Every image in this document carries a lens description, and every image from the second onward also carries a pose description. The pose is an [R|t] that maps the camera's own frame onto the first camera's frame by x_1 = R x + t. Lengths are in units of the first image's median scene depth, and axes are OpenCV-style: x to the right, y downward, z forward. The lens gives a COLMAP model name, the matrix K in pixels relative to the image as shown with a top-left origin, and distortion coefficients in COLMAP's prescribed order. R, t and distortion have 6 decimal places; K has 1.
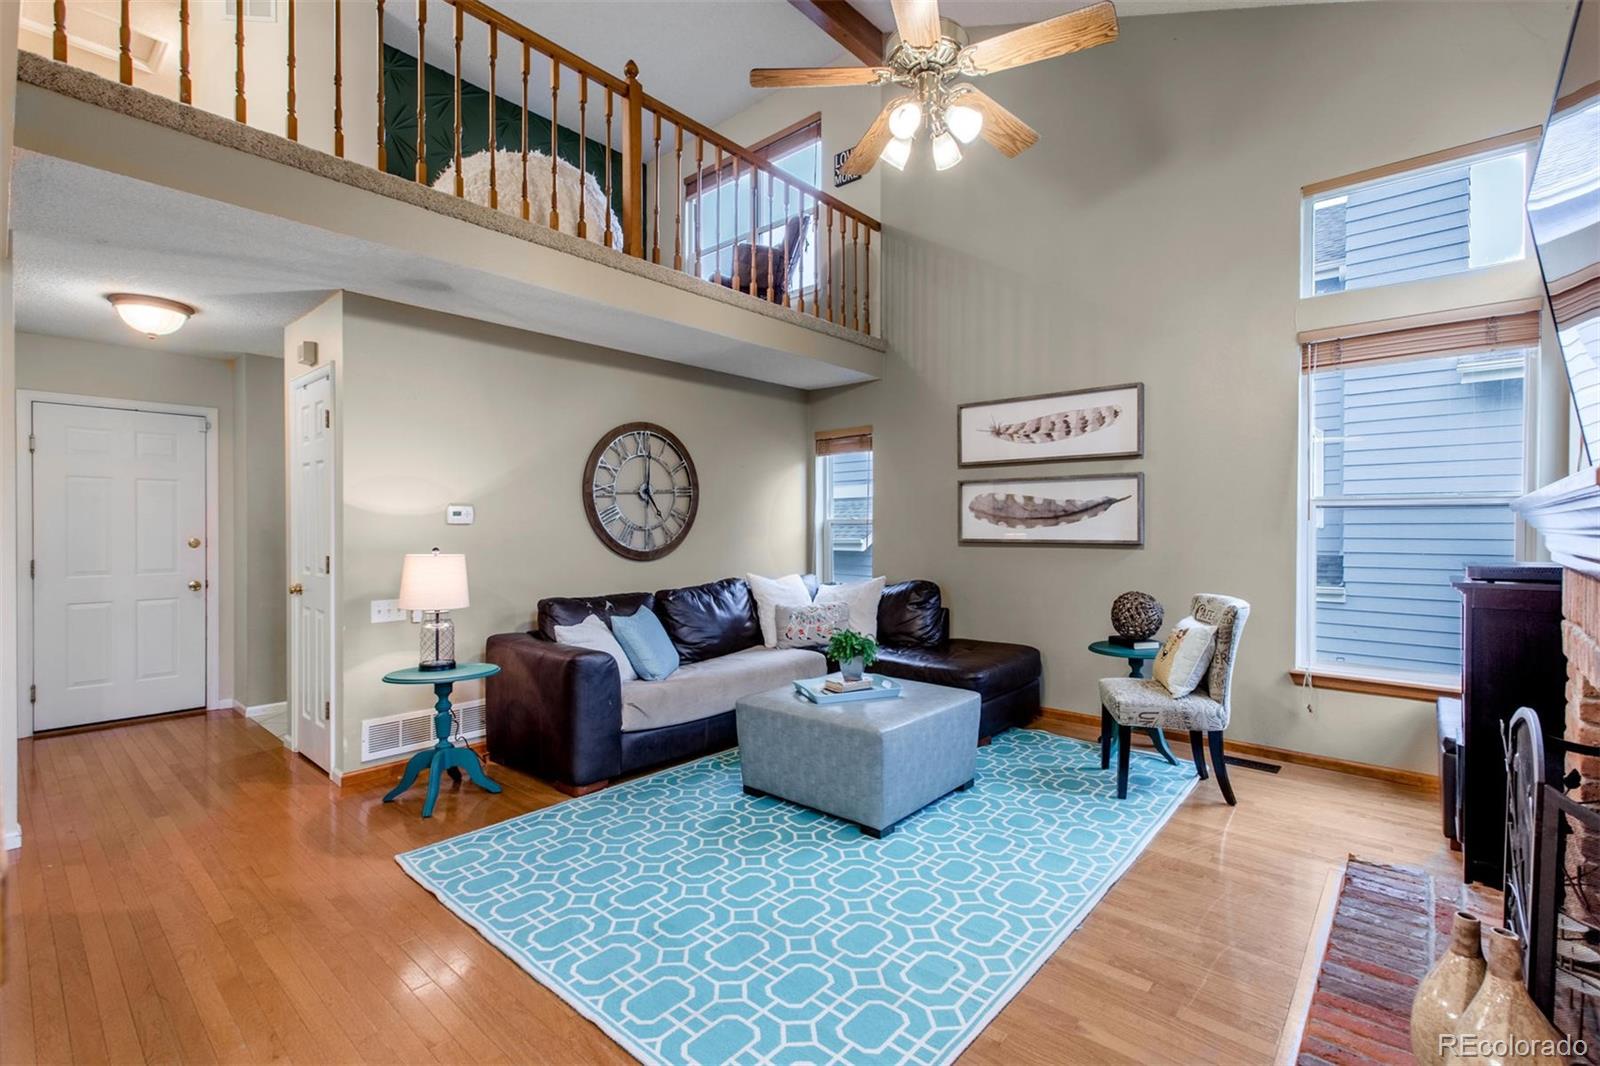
lens RADIAL K [[723.8, 0, 826.9], [0, 723.8, 541.6], [0, 0, 1]] dist [0.013113, -0.002853]
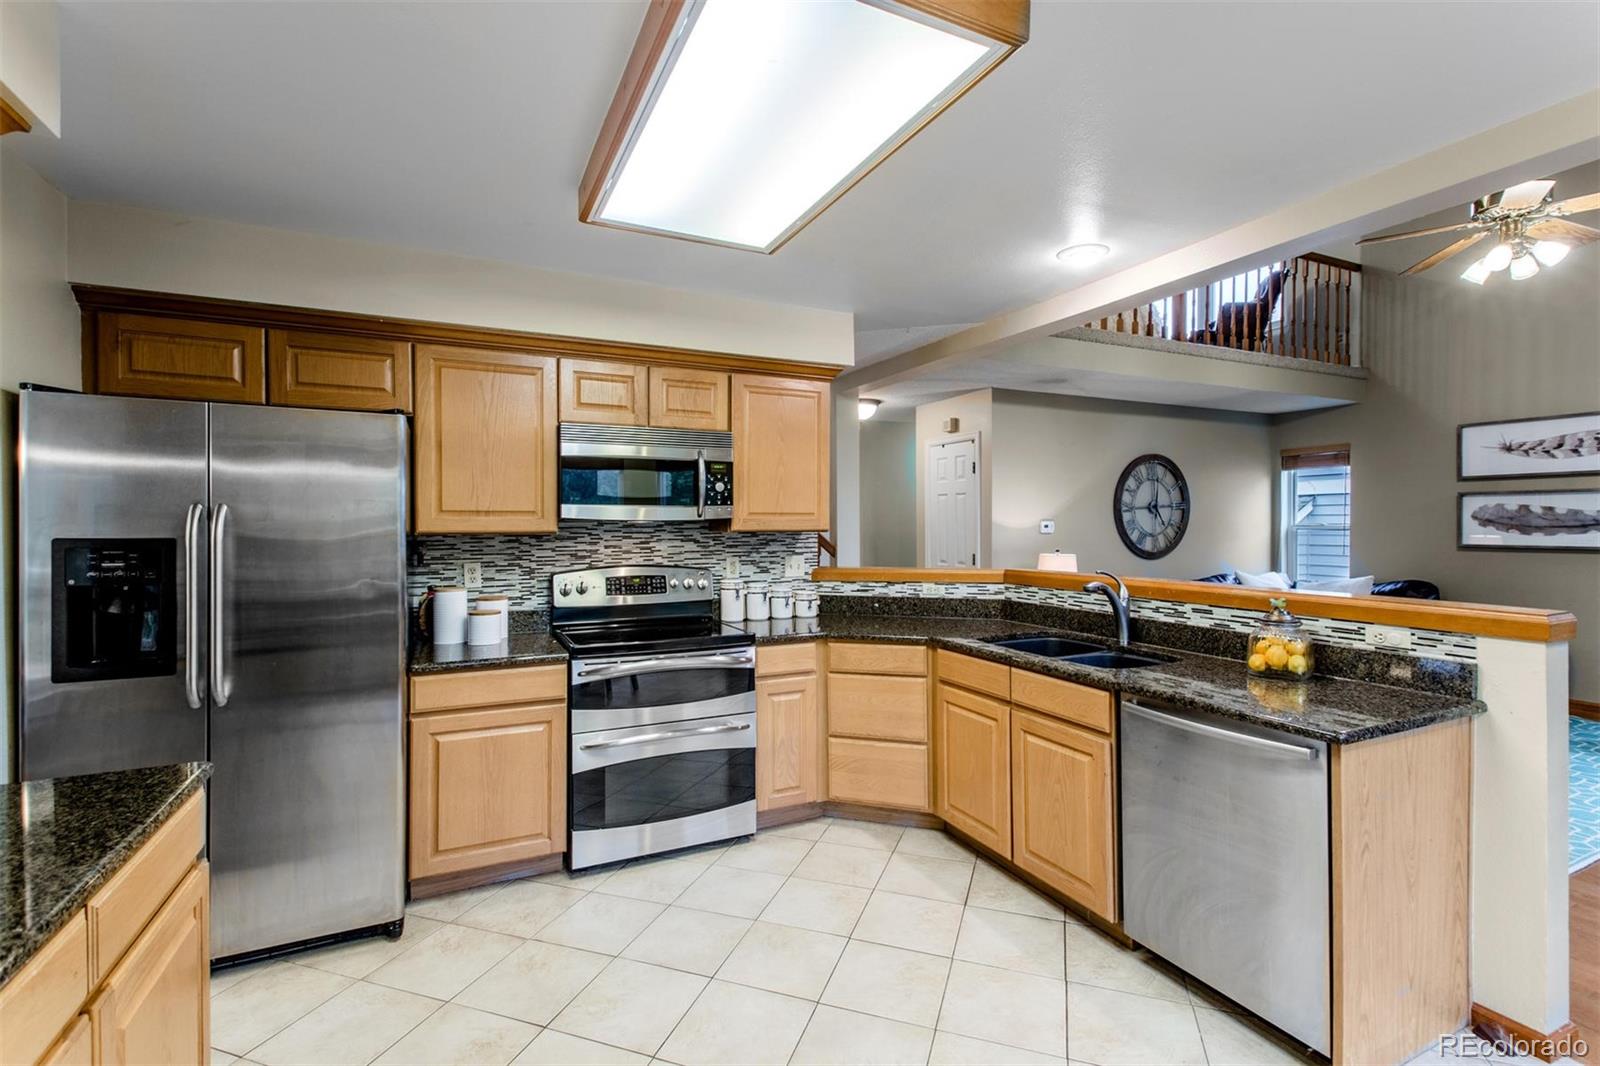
lens RADIAL K [[723.8, 0, 807.1], [0, 723.8, 532.2], [0, 0, 1]] dist [0.013113, -0.002853]
pose [[0.913851, 0.000912, -0.406050, -0.298782], [-0.003208, 0.999982, -0.004975, -0.014409], [0.406038, 0.005849, 0.913837, -0.471240]]
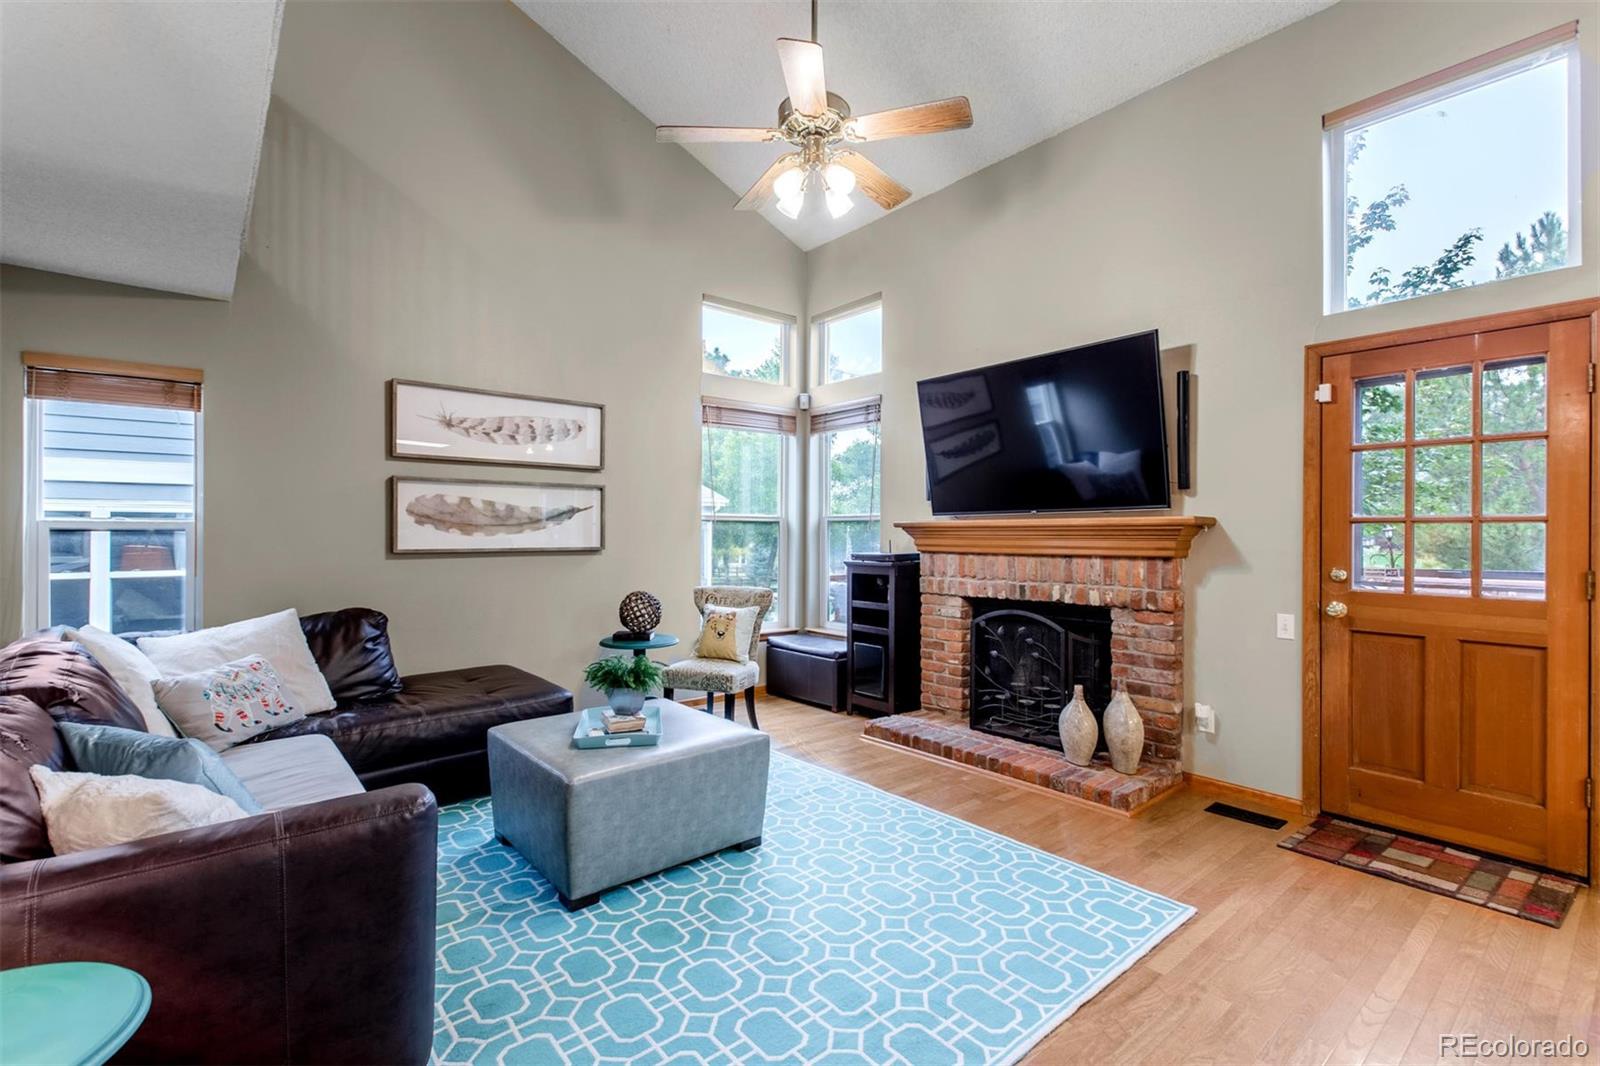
lens RADIAL K [[723.8, 0, 797.9], [0, 723.8, 532.2], [0, 0, 1]] dist [0.013113, -0.002853]
pose [[0.165796, 0.004492, 0.986150, -0.549443], [0.023871, 0.999678, -0.008567, -0.006293], [-0.985871, 0.024961, 0.165635, 0.469406]]
